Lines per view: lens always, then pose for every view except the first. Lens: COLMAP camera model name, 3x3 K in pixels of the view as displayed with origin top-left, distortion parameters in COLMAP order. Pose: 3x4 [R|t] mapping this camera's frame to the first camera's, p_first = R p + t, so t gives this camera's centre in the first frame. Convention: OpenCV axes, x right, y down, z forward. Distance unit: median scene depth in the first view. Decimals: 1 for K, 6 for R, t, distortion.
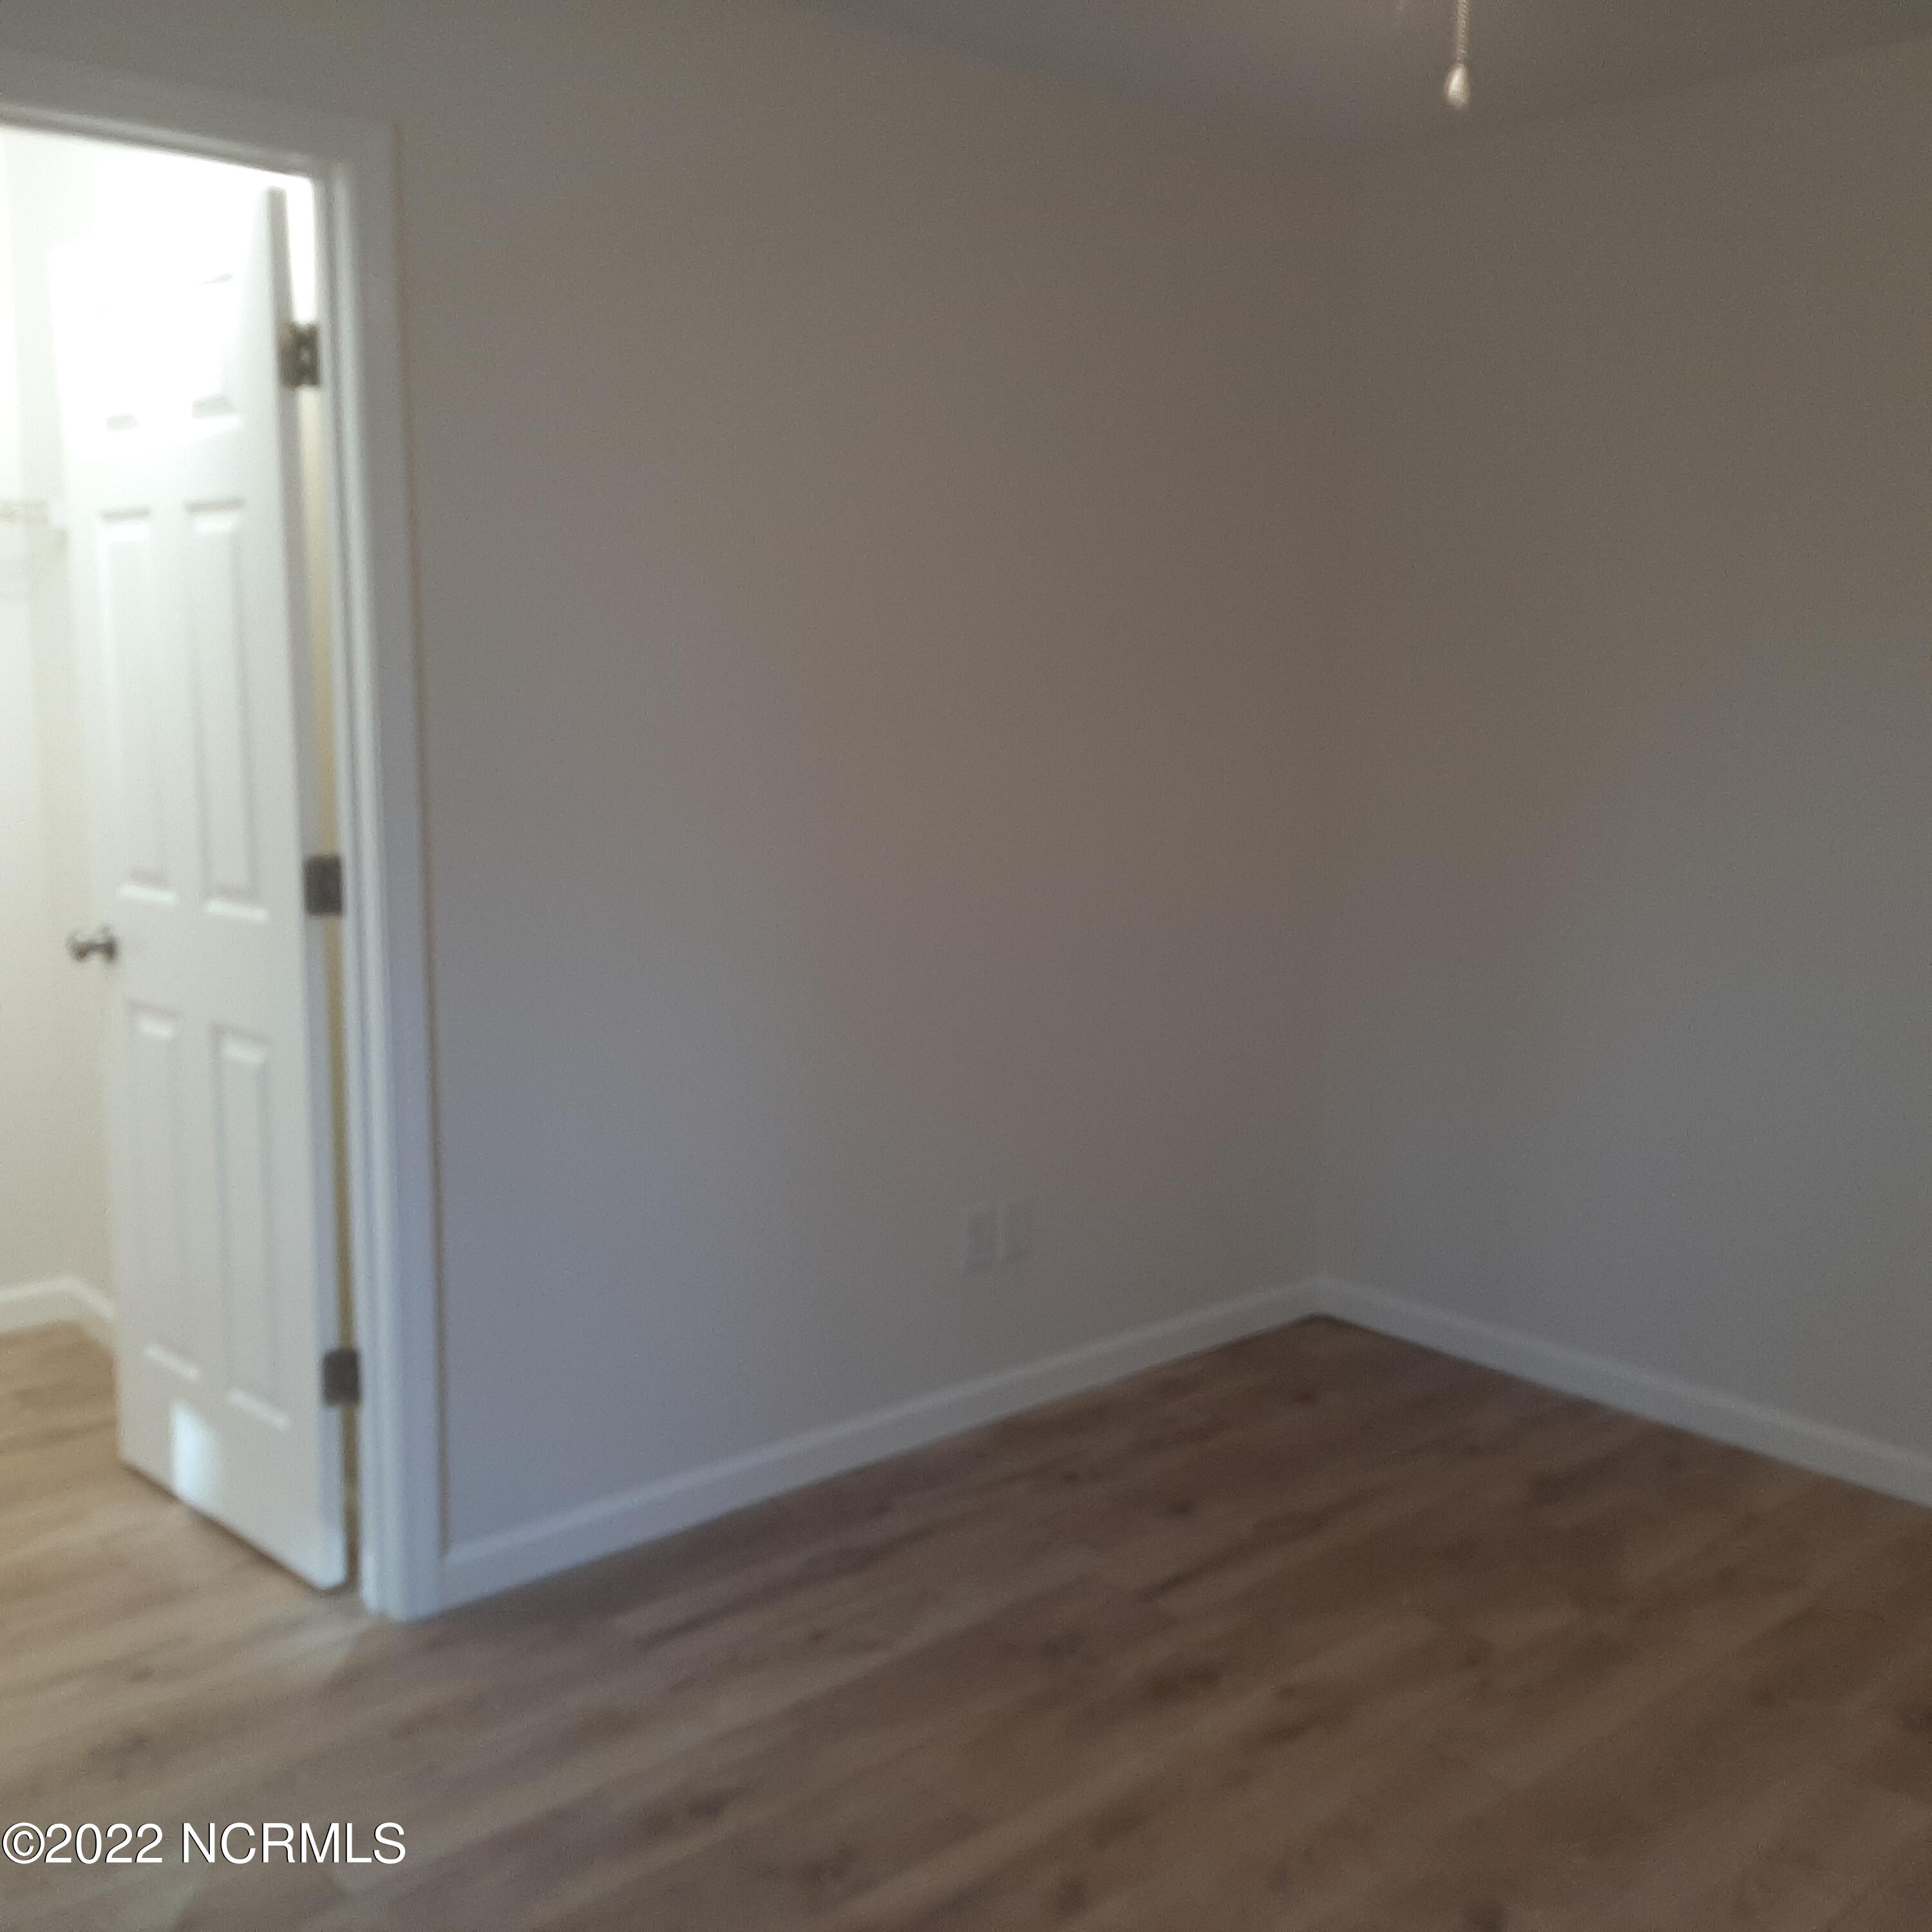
lens RADIAL K [[2036.0, 0, 966.0], [0, 2036.0, 966.0], [0, 0, 1]] dist [0.154776, -0.385637]
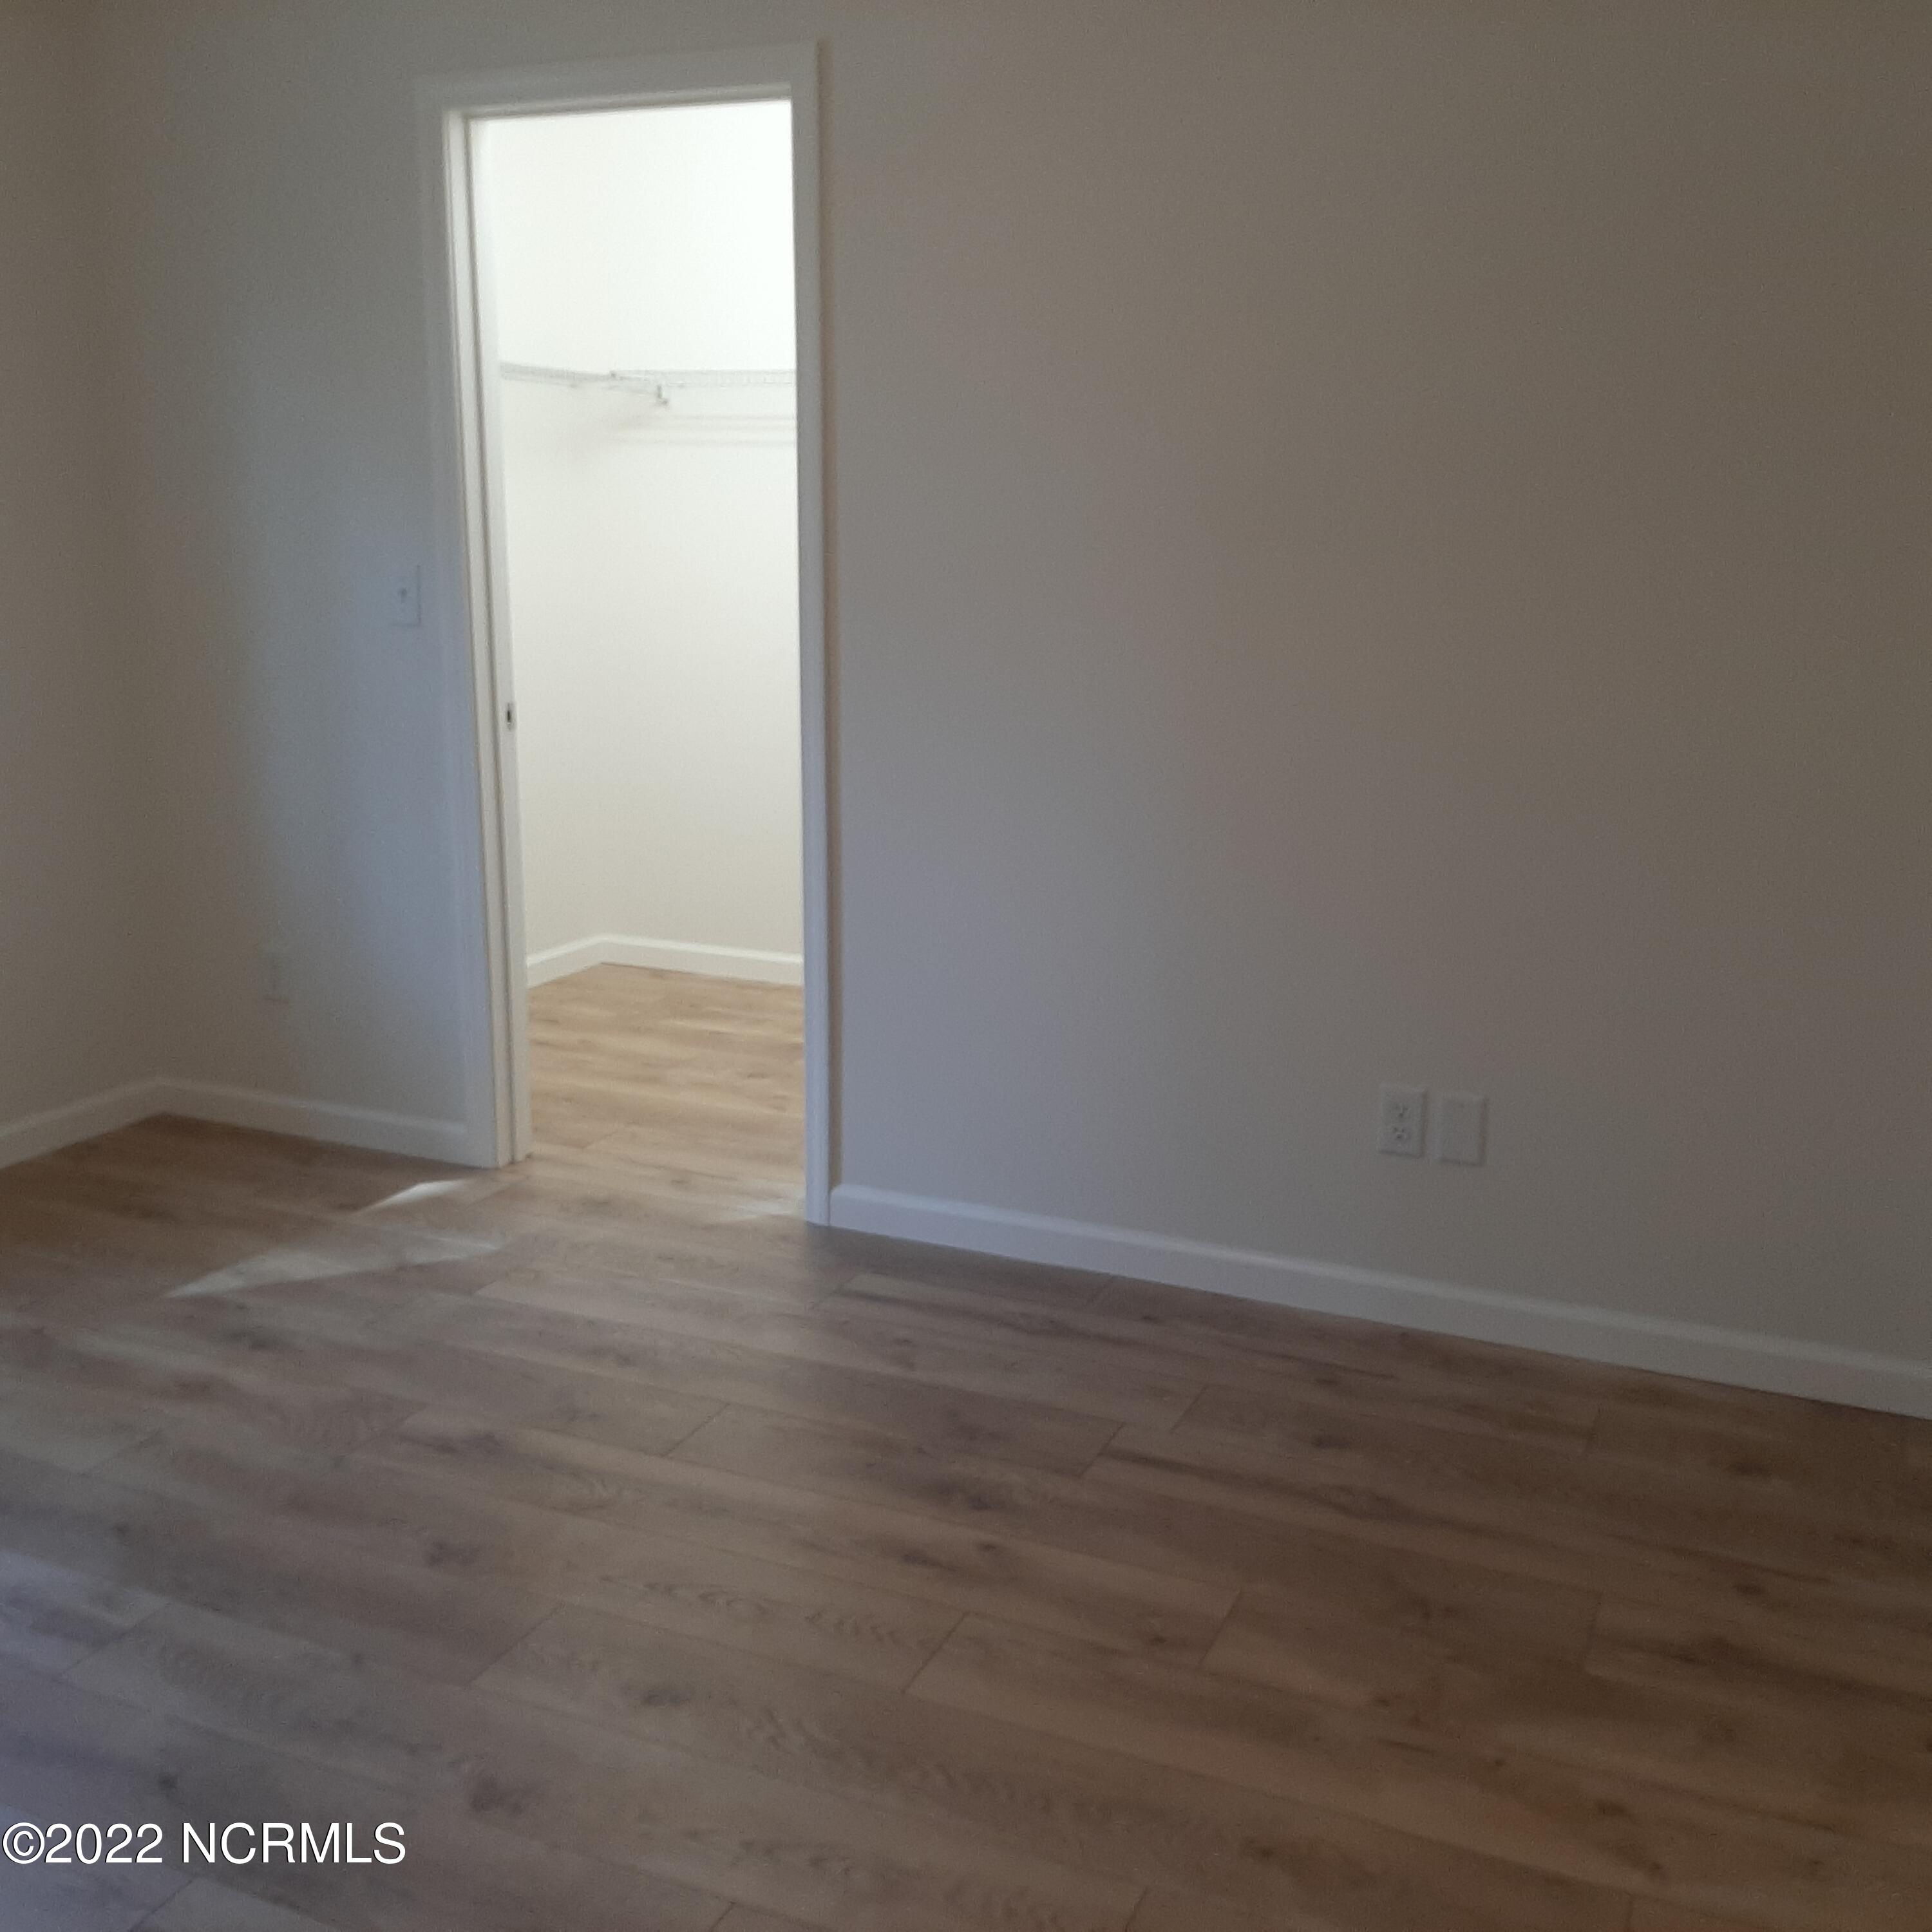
lens RADIAL K [[2036.0, 0, 966.0], [0, 2036.0, 966.0], [0, 0, 1]] dist [0.154776, -0.385637]
pose [[0.391557, 0.196733, -0.898877, 0.871154], [-0.150051, 0.977452, 0.148567, -0.049020], [0.907837, 0.076705, 0.412248, 0.519884]]
